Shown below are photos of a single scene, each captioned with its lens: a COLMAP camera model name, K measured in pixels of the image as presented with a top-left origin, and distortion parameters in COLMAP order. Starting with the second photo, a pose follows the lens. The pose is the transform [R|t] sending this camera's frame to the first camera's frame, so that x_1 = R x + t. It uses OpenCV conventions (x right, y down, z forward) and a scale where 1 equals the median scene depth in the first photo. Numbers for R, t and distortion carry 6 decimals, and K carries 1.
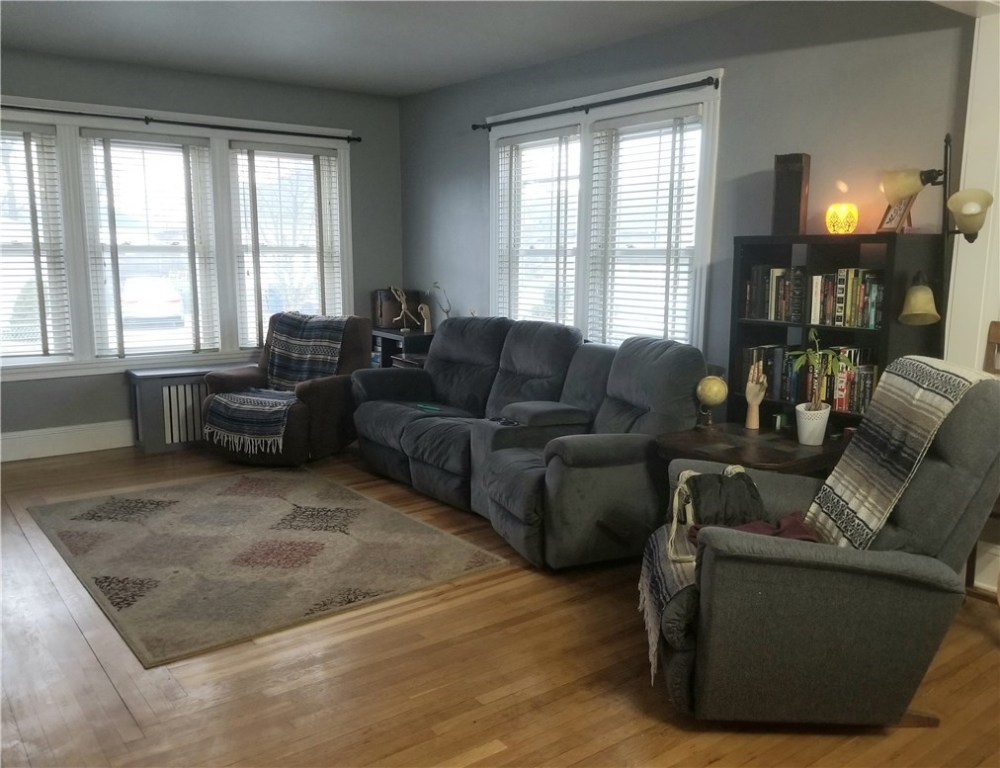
lens RADIAL K [[871.7, 0, 507.0], [0, 871.7, 391.7], [0, 0, 1]] dist [0.047475, -0.016069]
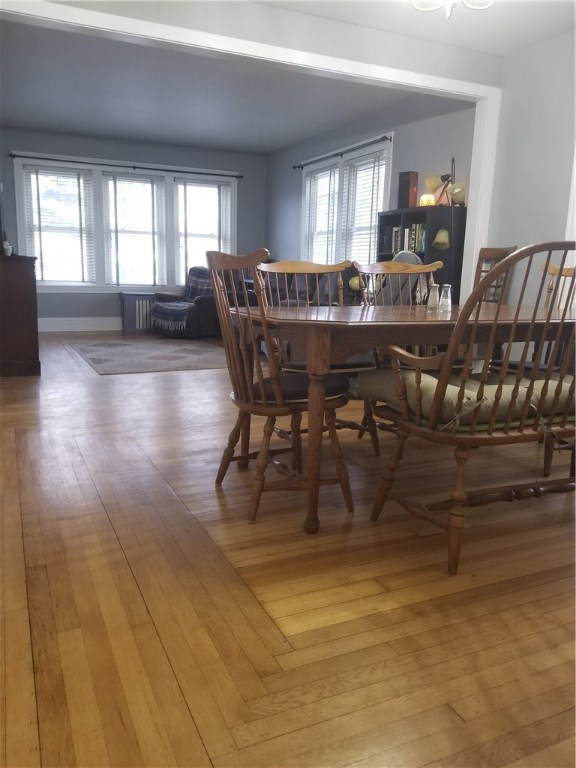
lens RADIAL K [[605.3, 0, 283.6], [0, 605.3, 383.0], [0, 0, 1]] dist [0.036333, -0.020212]
pose [[0.978527, 0.051521, -0.199577, 0.230654], [-0.047119, 0.998531, 0.026747, 0.131439], [0.200662, -0.016769, 0.979517, -0.305449]]
